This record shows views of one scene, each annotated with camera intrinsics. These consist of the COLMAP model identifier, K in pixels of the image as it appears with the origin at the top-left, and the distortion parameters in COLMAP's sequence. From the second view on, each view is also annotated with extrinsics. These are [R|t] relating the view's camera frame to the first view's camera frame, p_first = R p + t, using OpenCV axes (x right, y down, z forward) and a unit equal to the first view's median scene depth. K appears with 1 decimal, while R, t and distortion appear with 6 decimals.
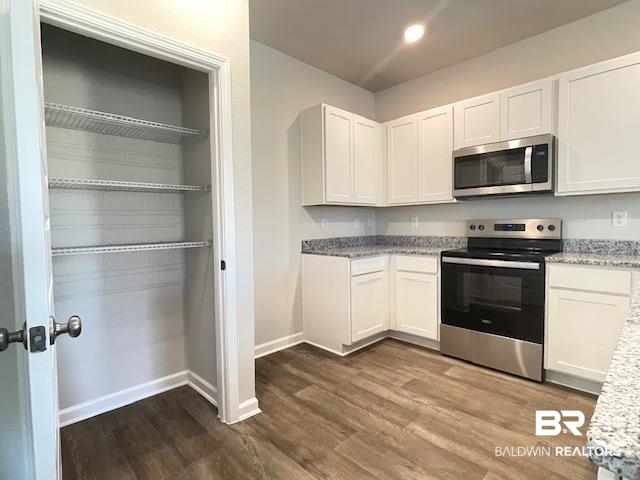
lens RADIAL K [[329.7, 0, 320.5], [0, 329.7, 239.1], [0, 0, 1]] dist [-0.004641, -0.000474]
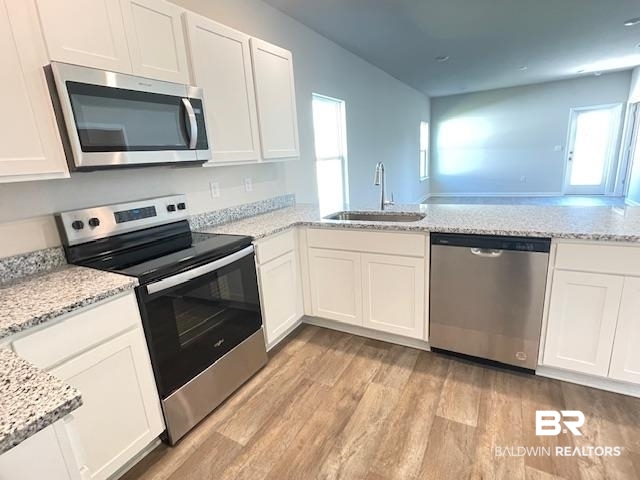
lens RADIAL K [[329.7, 0, 320.8], [0, 329.7, 239.7], [0, 0, 1]] dist [-0.004641, -0.000474]
pose [[-0.280326, -0.204385, 0.937894, -0.195440], [0.111578, 0.963508, 0.243316, -0.123041], [-0.953398, 0.172856, -0.247291, 0.945393]]
